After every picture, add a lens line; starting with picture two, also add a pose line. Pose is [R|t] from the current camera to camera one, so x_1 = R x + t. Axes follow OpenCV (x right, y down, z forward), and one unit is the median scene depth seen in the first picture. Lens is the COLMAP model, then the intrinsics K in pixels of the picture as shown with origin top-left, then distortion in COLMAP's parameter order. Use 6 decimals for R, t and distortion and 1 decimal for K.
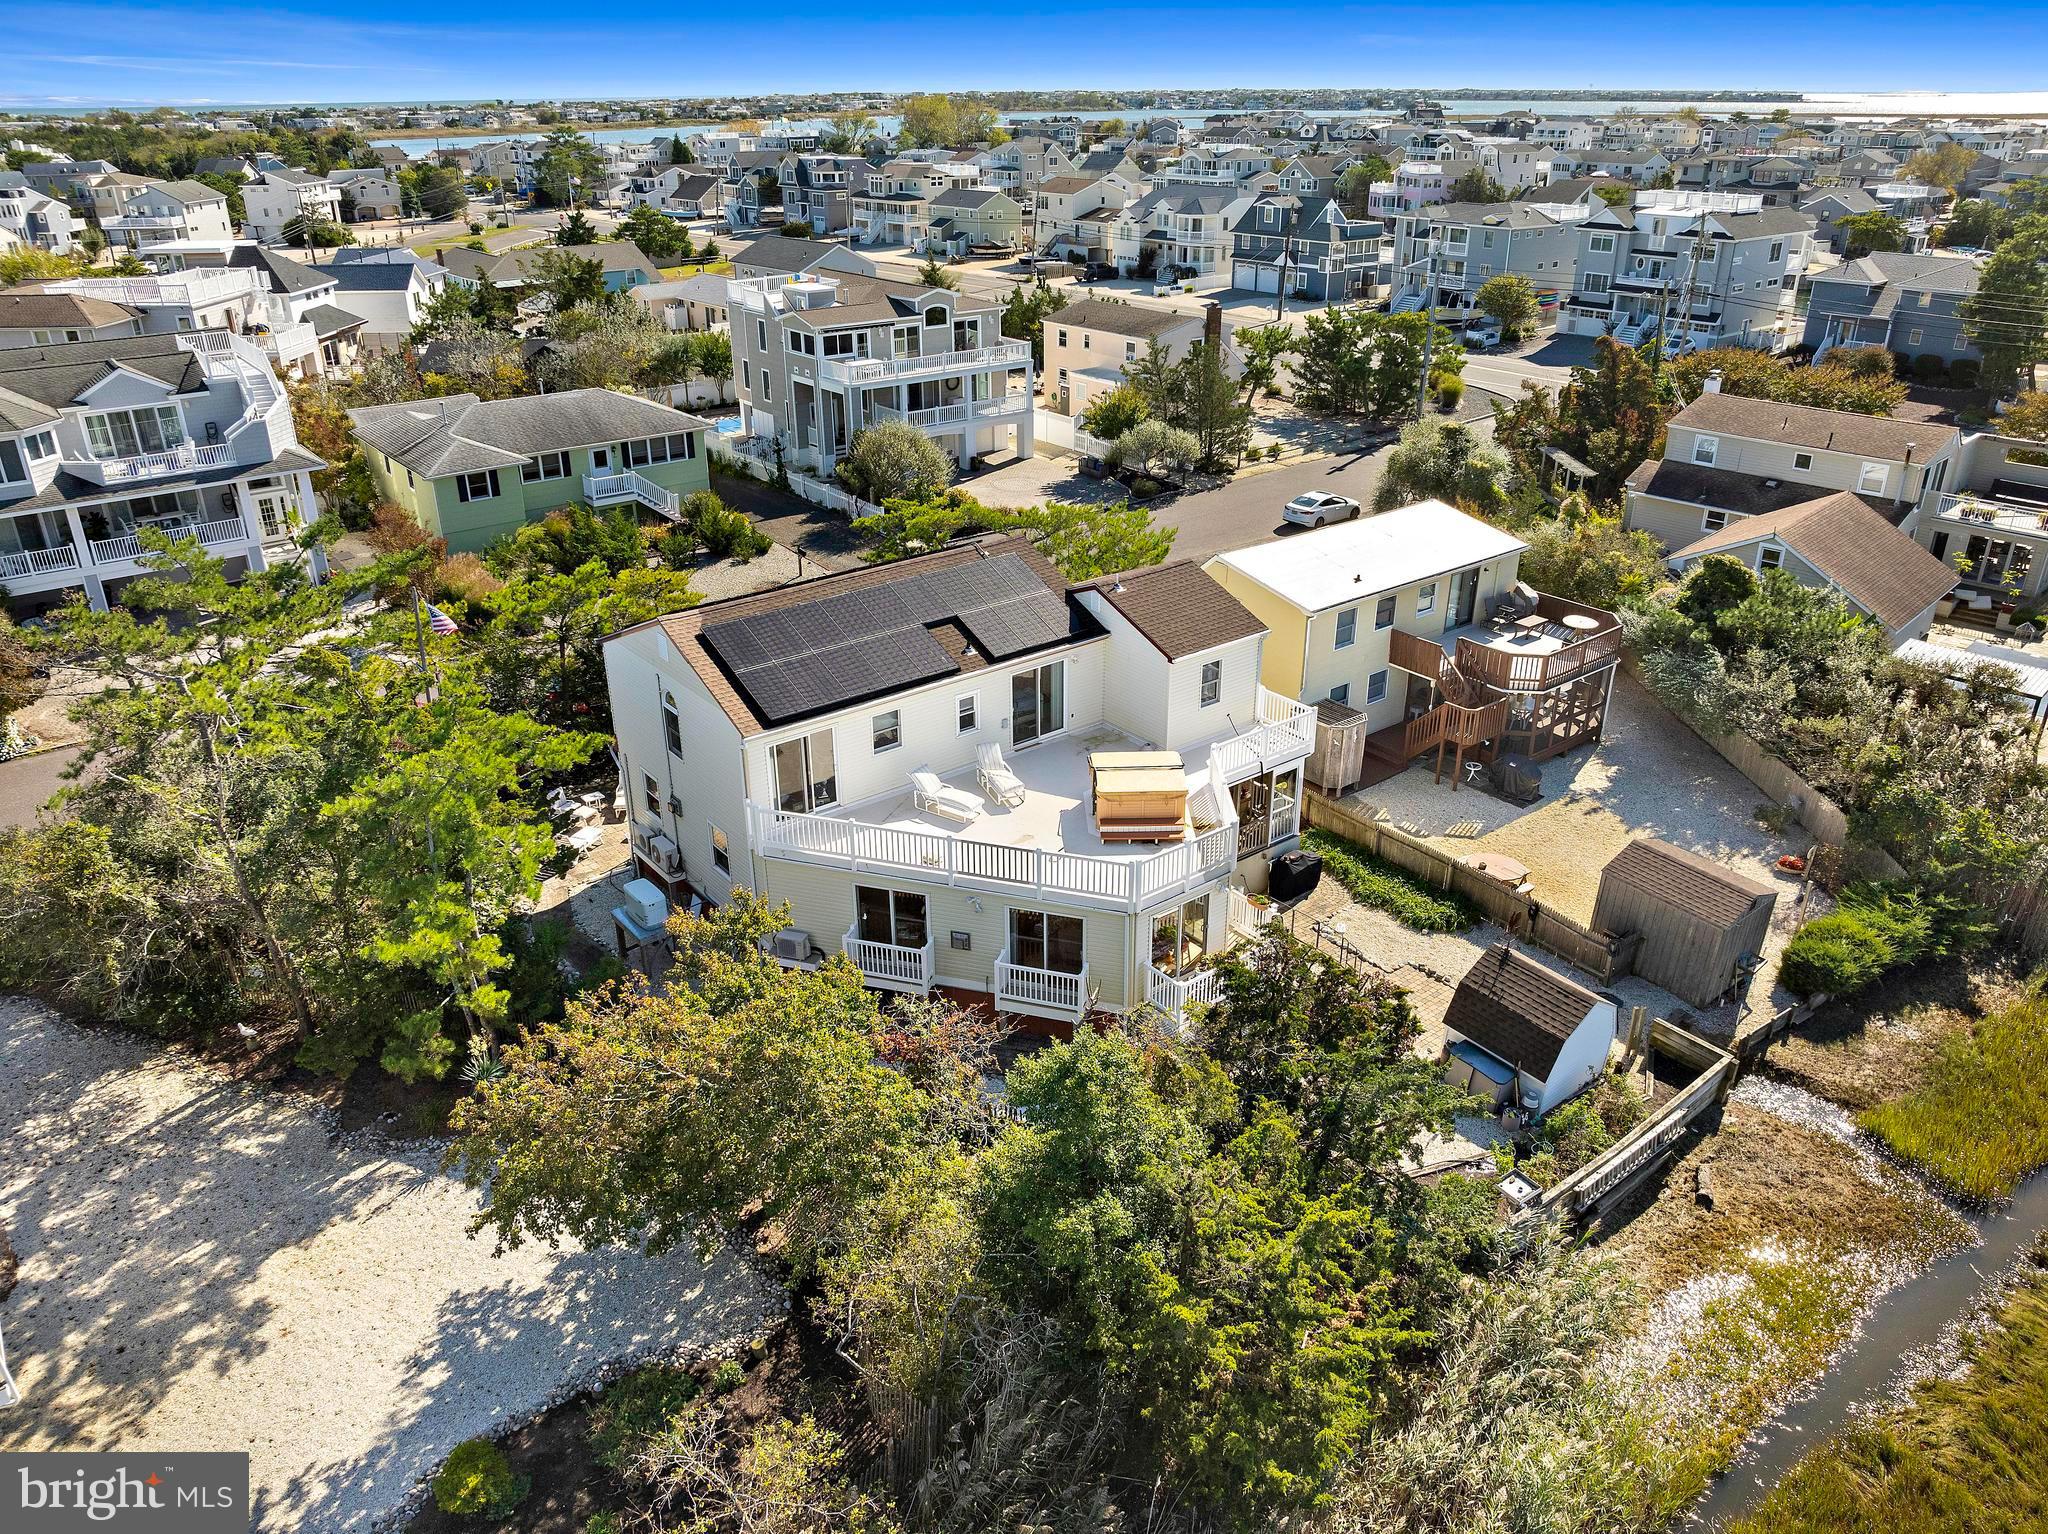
lens RADIAL K [[1444.1, 0, 1024.2], [0, 1444.1, 757.7], [0, 0, 1]] dist [-0.047656, 0.015612]
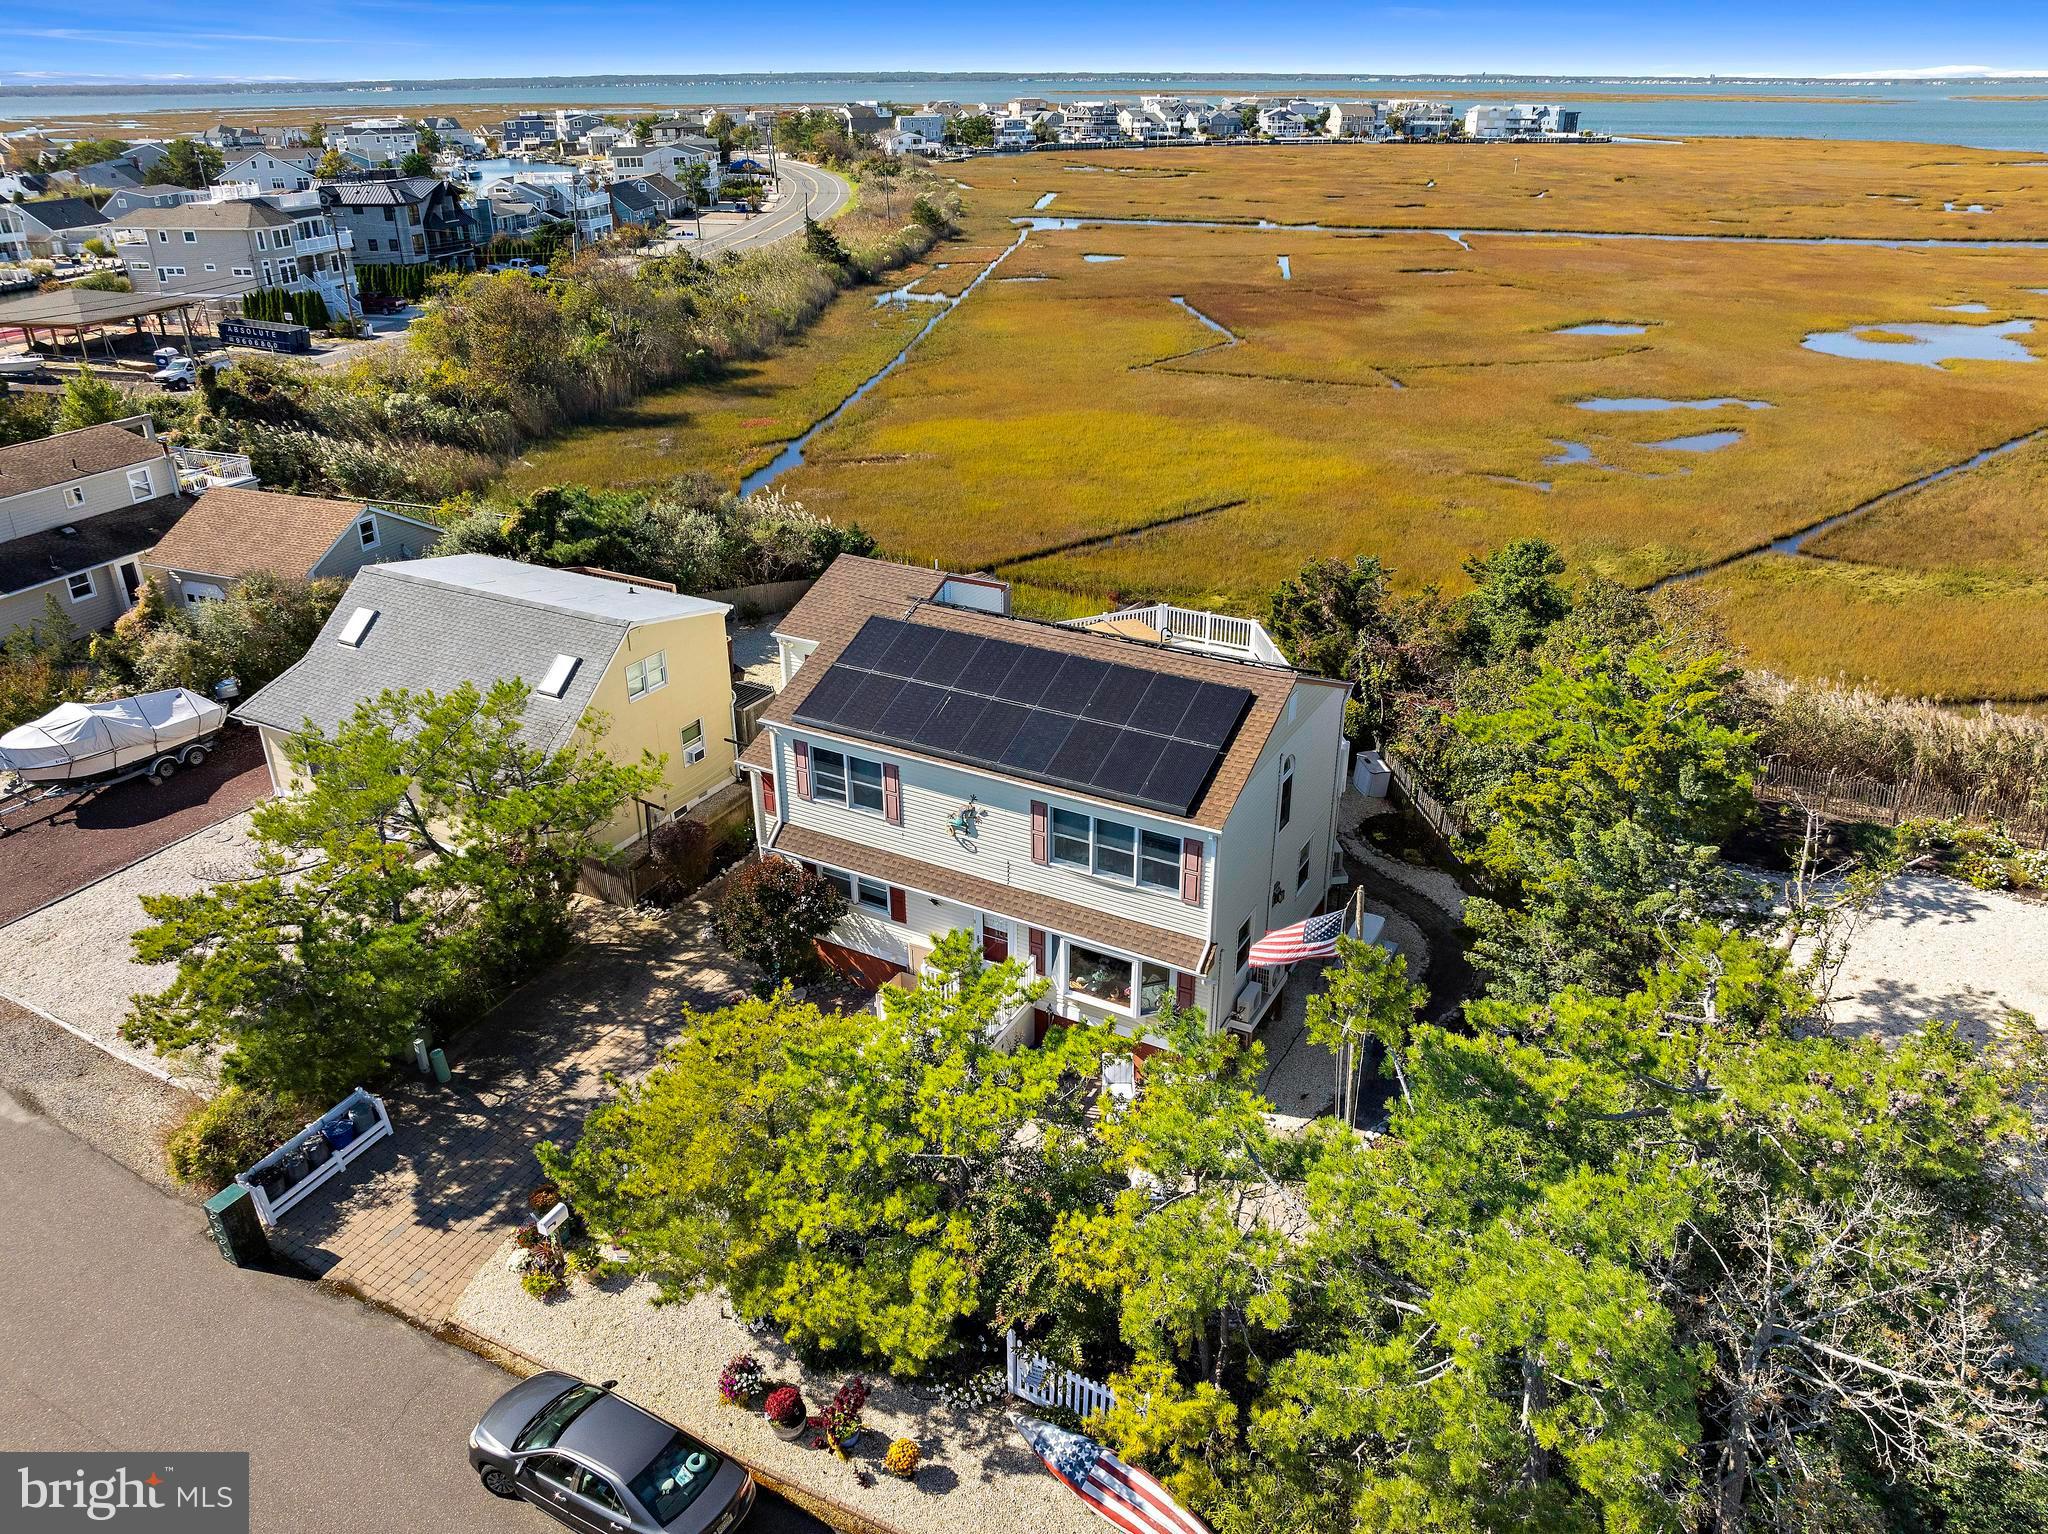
lens RADIAL K [[1444.1, 0, 1045.0], [0, 1444.1, 730.6], [0, 0, 1]] dist [-0.047656, 0.015612]
pose [[-0.395759, -0.370121, 0.840467, -0.574188], [0.392680, 0.759104, 0.519196, -0.357120], [-0.830167, 0.535511, -0.155083, 0.781208]]
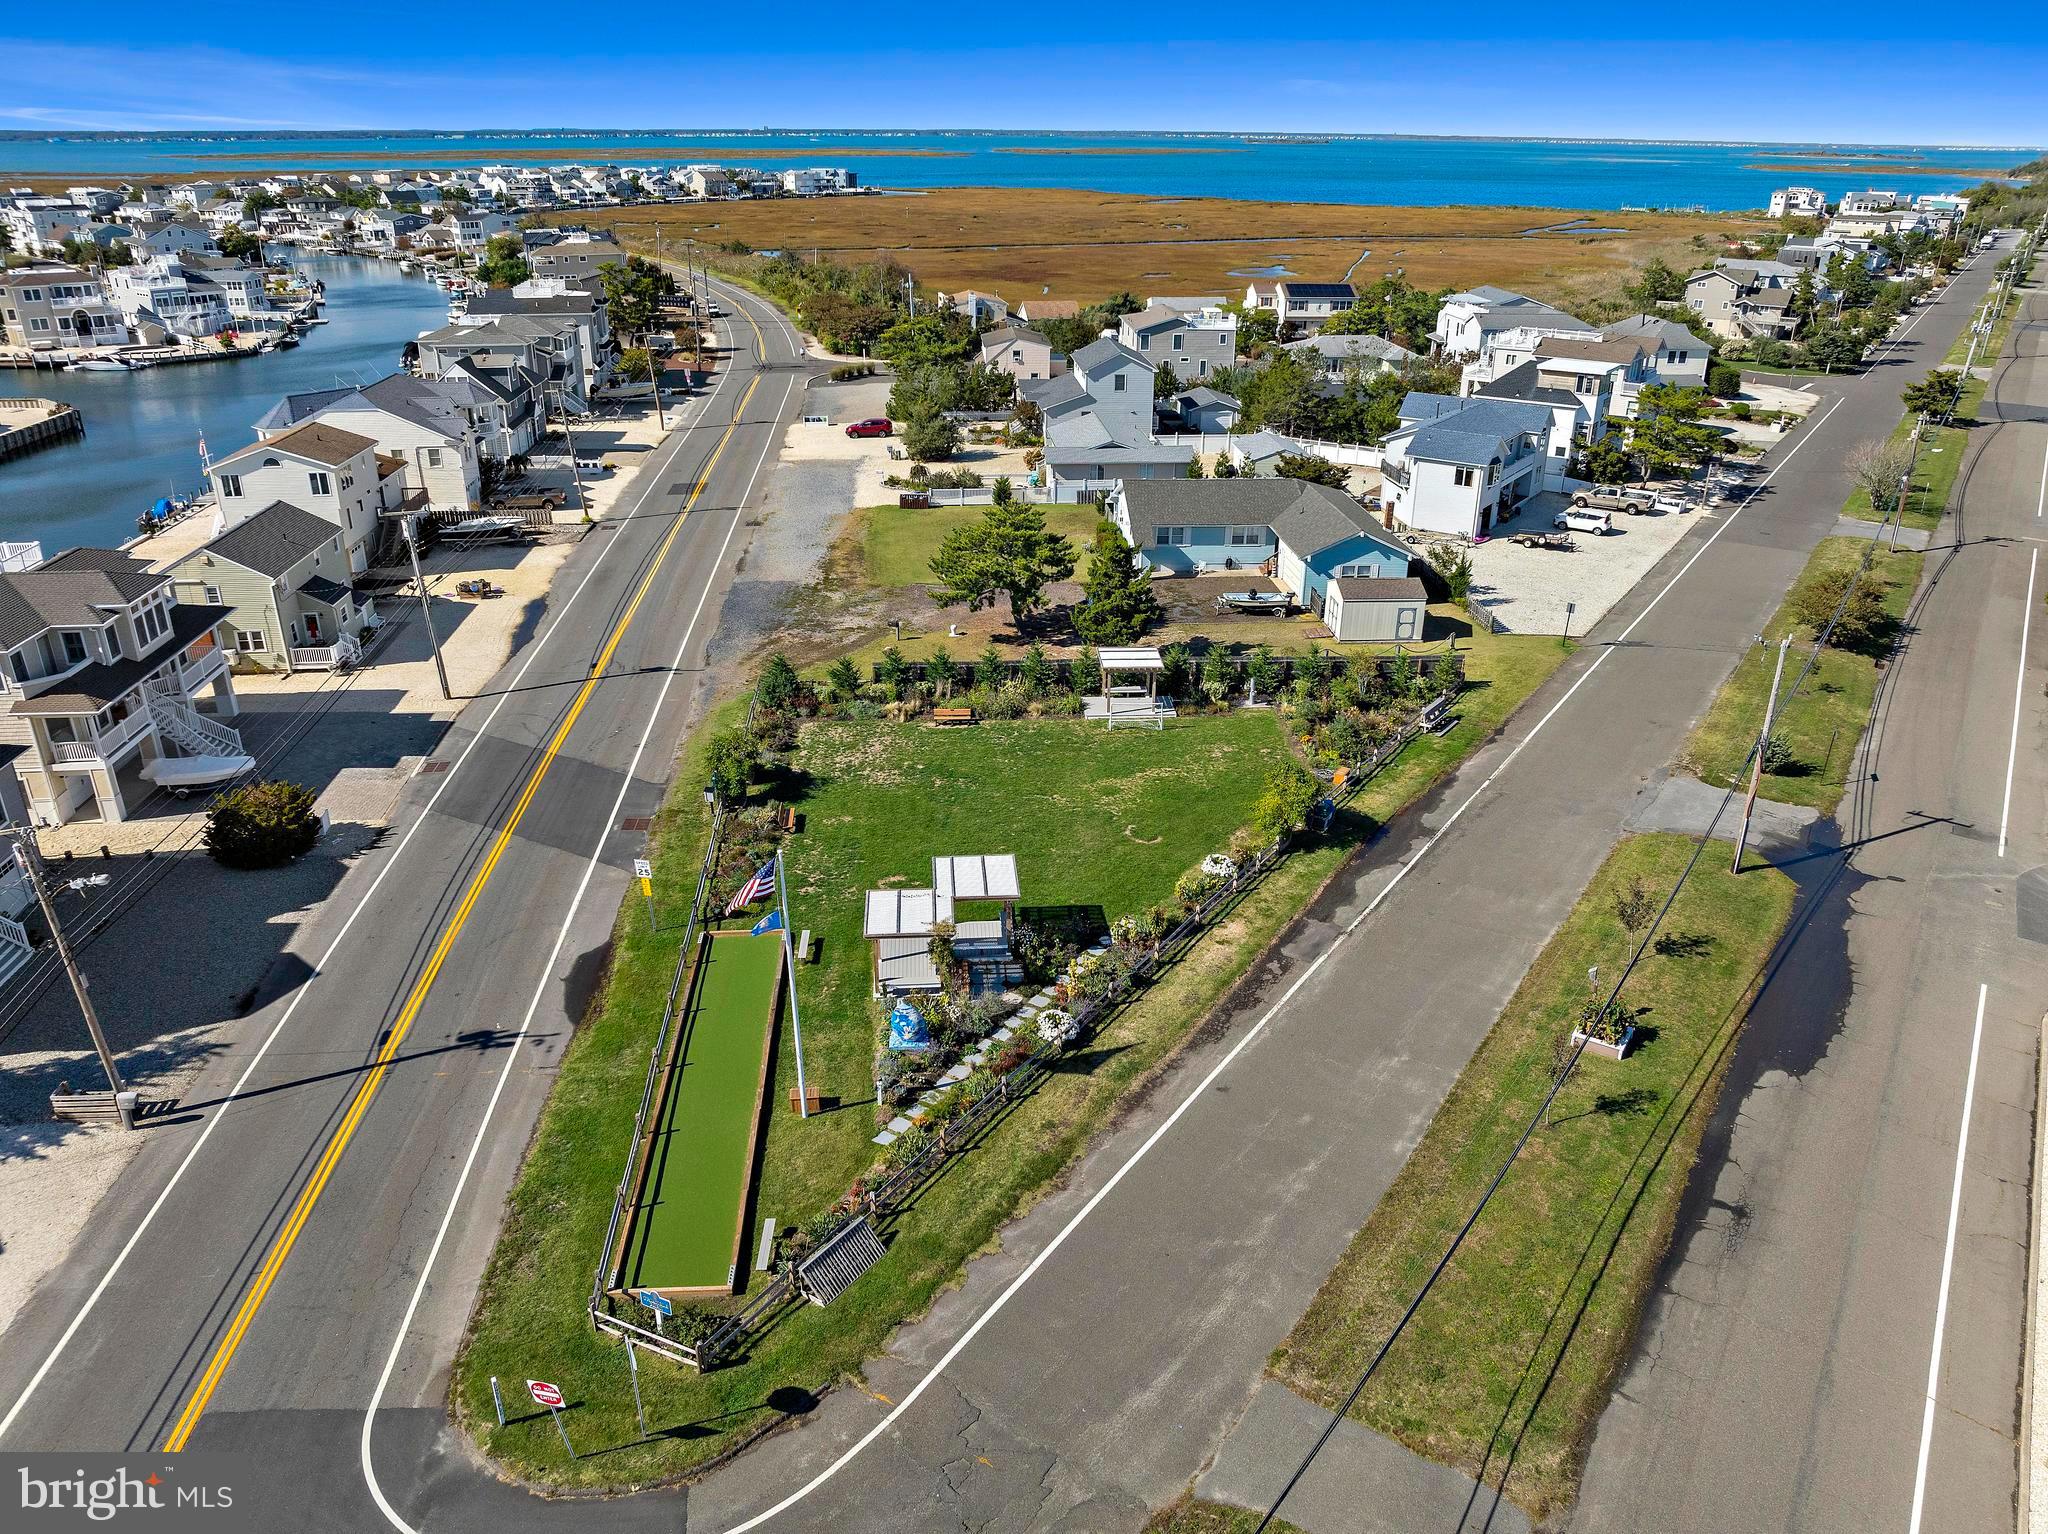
lens RADIAL K [[1444.1, 0, 1022.0], [0, 1444.1, 778.3], [0, 0, 1]] dist [-0.047656, 0.015612]
pose [[-0.834725, -0.221707, 0.504064, -1.630995], [0.234116, 0.685640, 0.689266, -1.985373], [-0.498422, 0.693357, -0.520415, 3.948770]]
